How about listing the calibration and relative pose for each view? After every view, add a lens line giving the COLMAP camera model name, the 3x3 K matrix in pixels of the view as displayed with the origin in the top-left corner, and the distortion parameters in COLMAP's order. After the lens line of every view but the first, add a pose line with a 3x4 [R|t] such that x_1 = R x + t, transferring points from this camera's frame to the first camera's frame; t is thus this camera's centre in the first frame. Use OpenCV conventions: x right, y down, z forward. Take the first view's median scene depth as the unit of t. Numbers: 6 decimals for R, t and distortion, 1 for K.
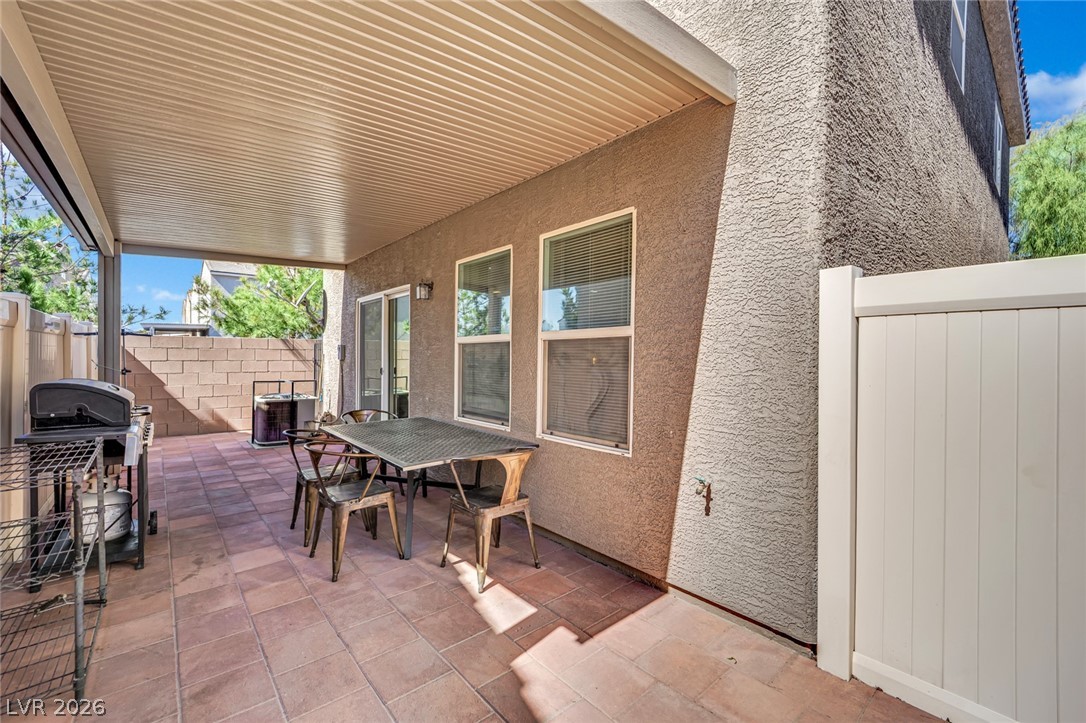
lens RADIAL K [[456.1, 0, 546.5], [0, 456.1, 357.6], [0, 0, 1]] dist [-0.018916, -0.000299]
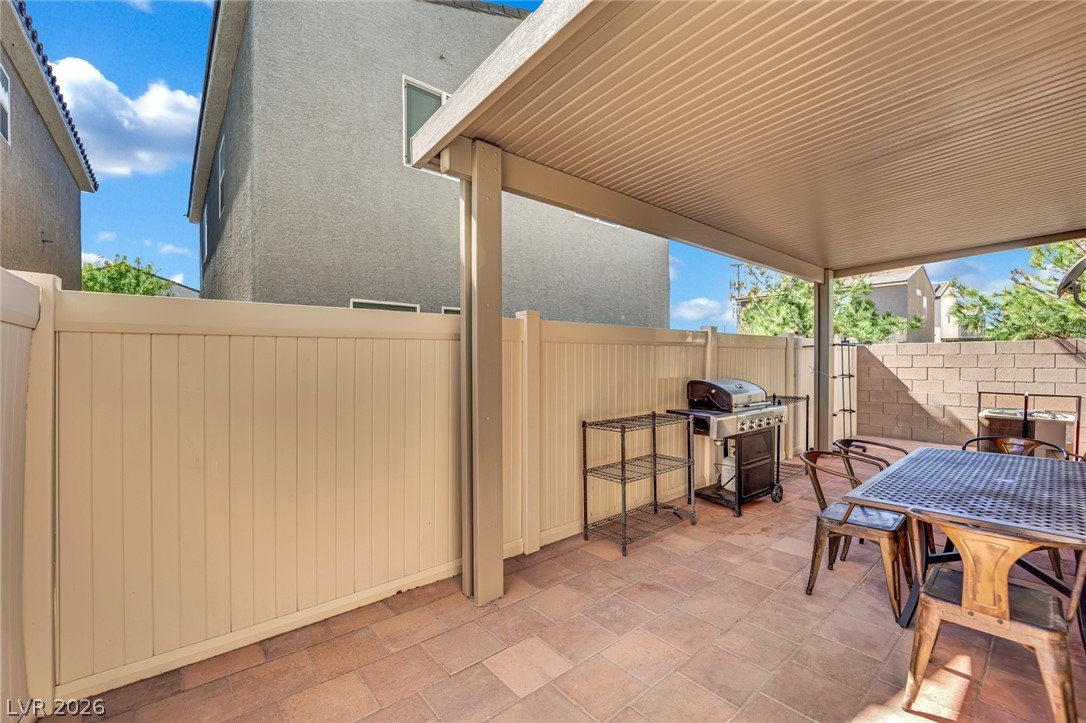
lens RADIAL K [[456.1, 0, 546.5], [0, 456.1, 357.6], [0, 0, 1]] dist [-0.018916, -0.000299]
pose [[-0.033818, -0.014546, -0.999322, 0.531232], [-0.000261, 0.999894, -0.014545, 0.000293], [0.999428, -0.000231, -0.033818, 0.474179]]
